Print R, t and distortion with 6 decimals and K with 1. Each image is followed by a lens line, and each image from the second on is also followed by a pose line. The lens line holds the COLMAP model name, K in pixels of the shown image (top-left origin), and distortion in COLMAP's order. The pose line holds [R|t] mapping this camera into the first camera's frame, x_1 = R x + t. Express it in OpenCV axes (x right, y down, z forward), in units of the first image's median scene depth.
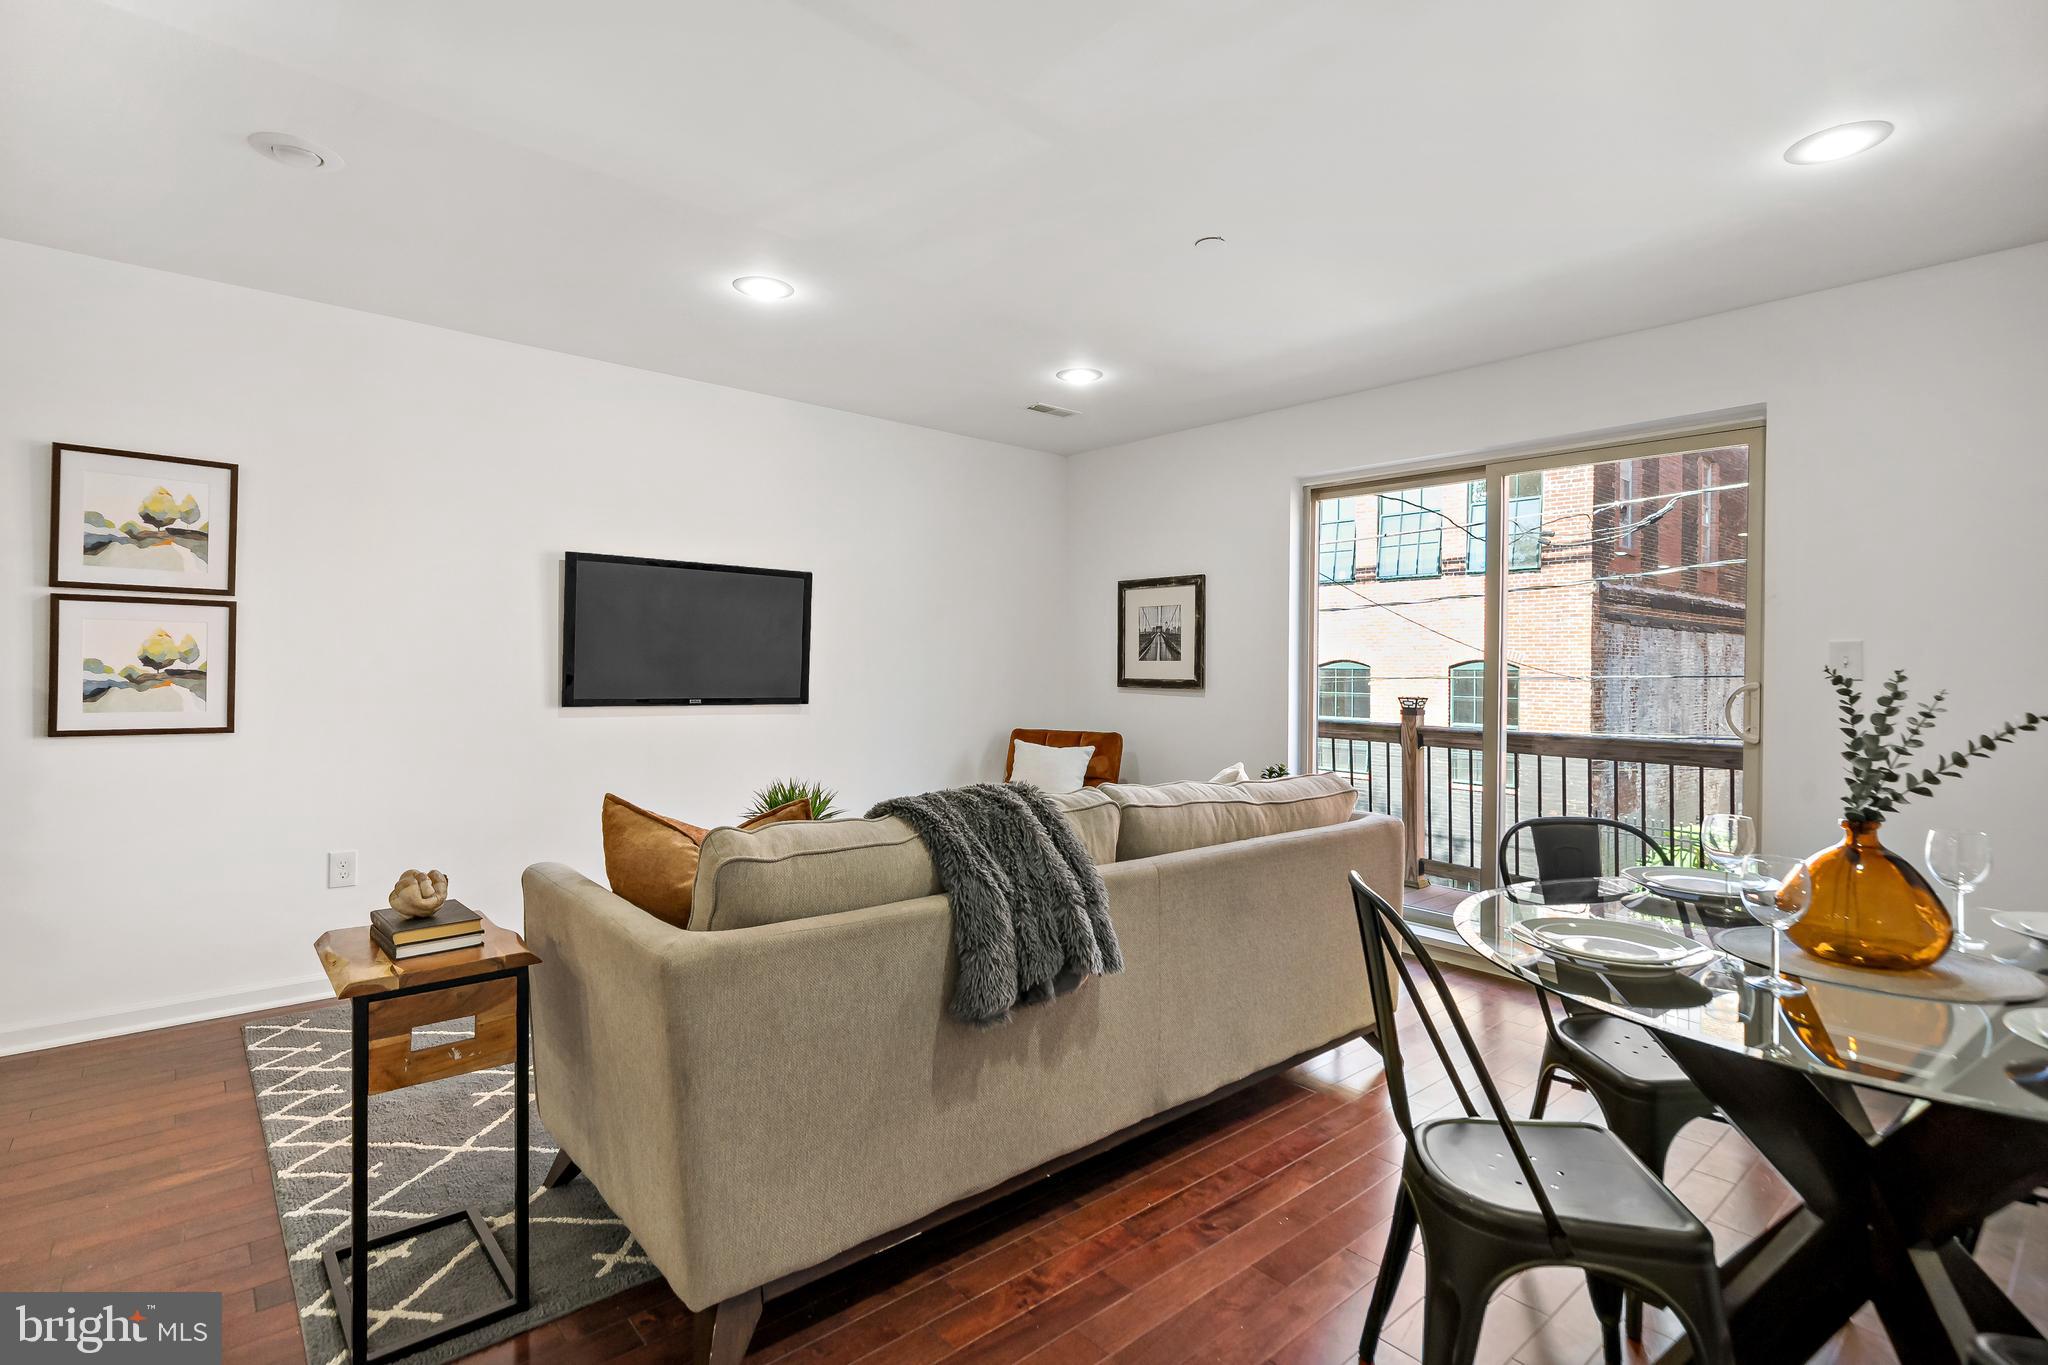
lens RADIAL K [[1003.3, 0, 1023.7], [0, 1003.3, 673.8], [0, 0, 1]] dist [0.002538, 0.000205]
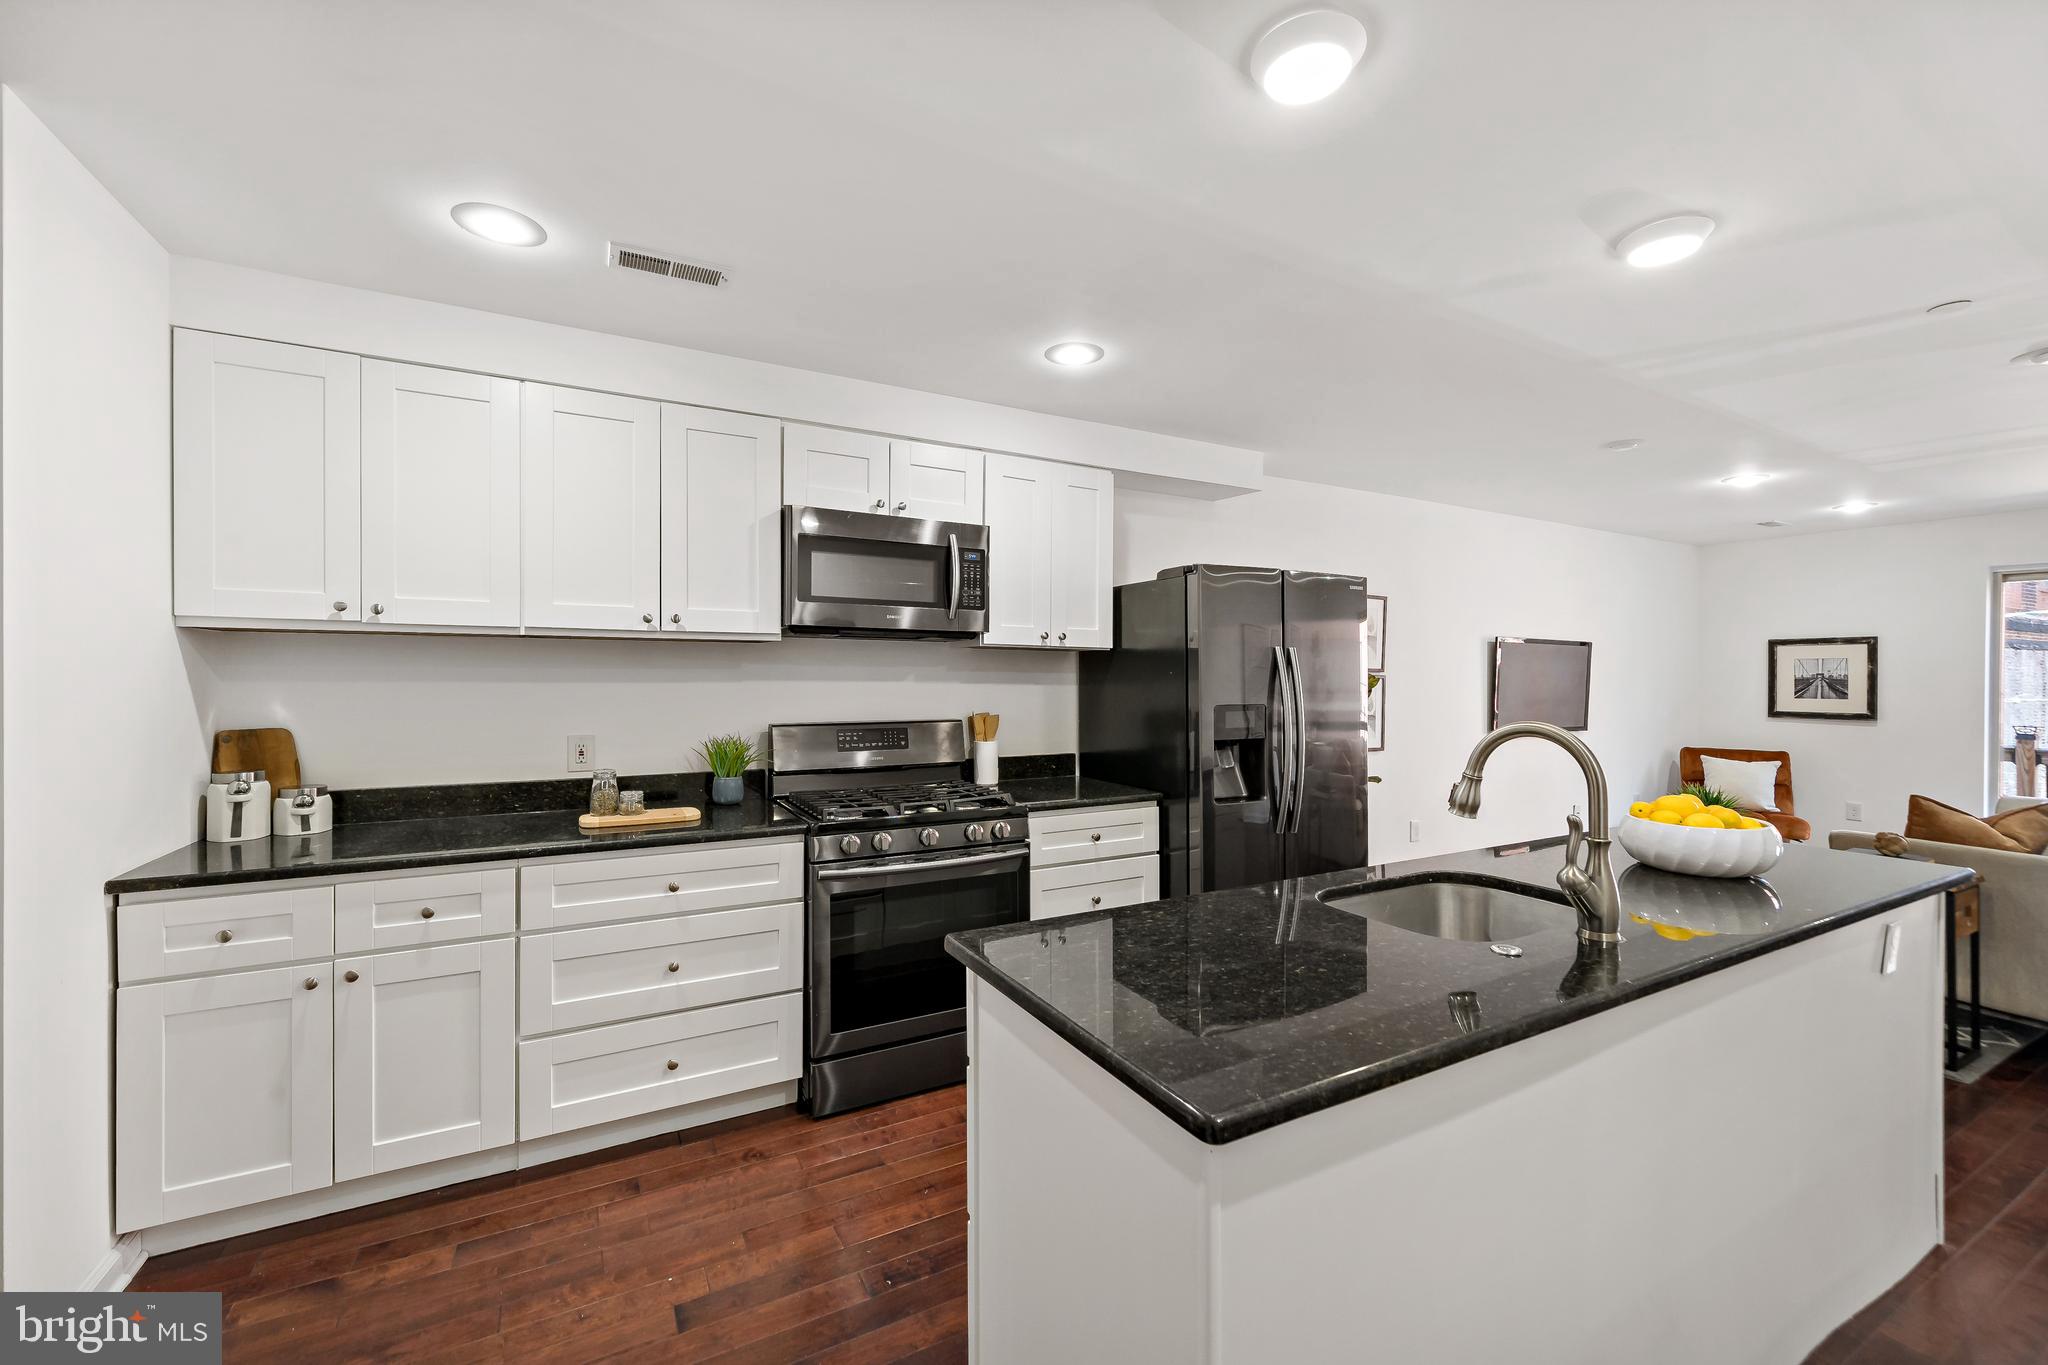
lens RADIAL K [[853.6, 0, 985.5], [0, 853.6, 678.4], [0, 0, 1]] dist [0.001930, -0.000200]
pose [[0.977004, -0.004804, -0.213168, -0.751148], [0.003821, 0.999980, -0.005026, -0.040654], [0.213188, 0.004096, 0.977003, -0.389536]]
